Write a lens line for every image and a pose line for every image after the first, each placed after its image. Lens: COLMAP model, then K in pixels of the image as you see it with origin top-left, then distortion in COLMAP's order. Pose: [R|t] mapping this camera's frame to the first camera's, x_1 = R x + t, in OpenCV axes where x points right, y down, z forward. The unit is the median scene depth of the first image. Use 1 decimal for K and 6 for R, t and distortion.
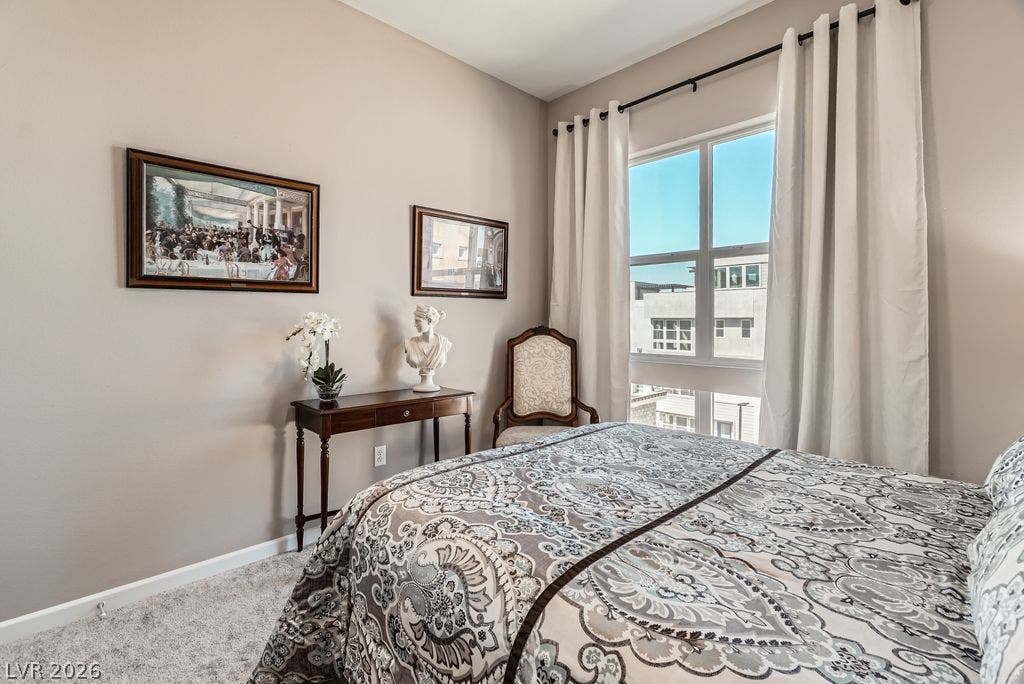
lens RADIAL K [[452.7, 0, 485.3], [0, 452.7, 320.9], [0, 0, 1]] dist [-0.007715, 0.003212]
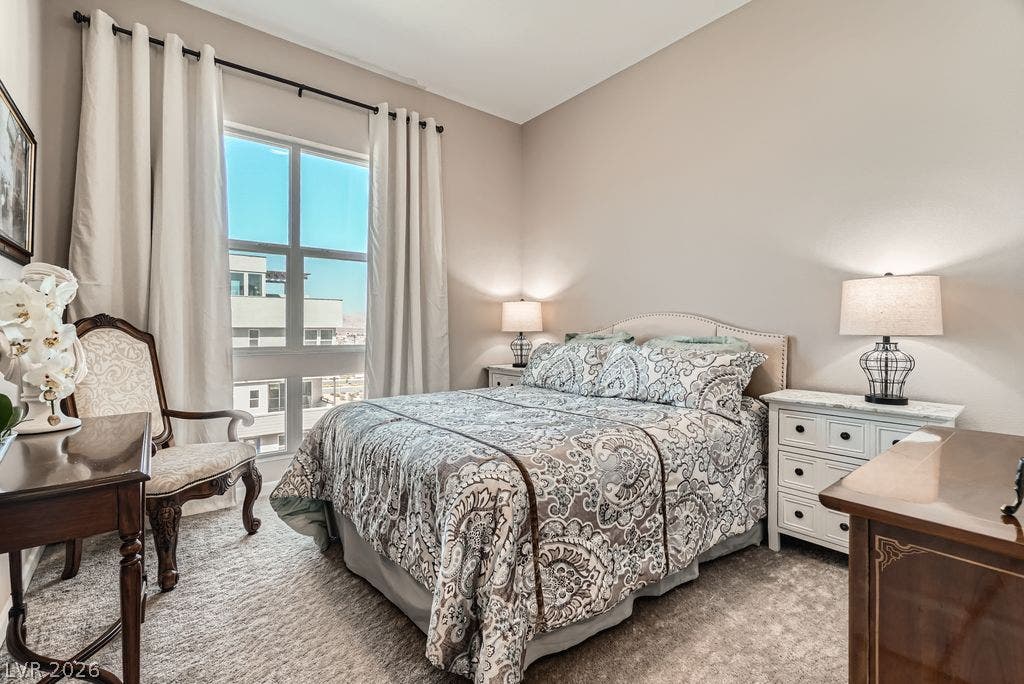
lens RADIAL K [[452.7, 0, 512.0], [0, 452.7, 339.6], [0, 0, 1]] dist [-0.007715, 0.003212]
pose [[0.074702, -0.029122, 0.996781, -0.686202], [-0.003560, 0.999559, 0.029470, 0.037894], [-0.997200, -0.005750, 0.074565, 0.494475]]
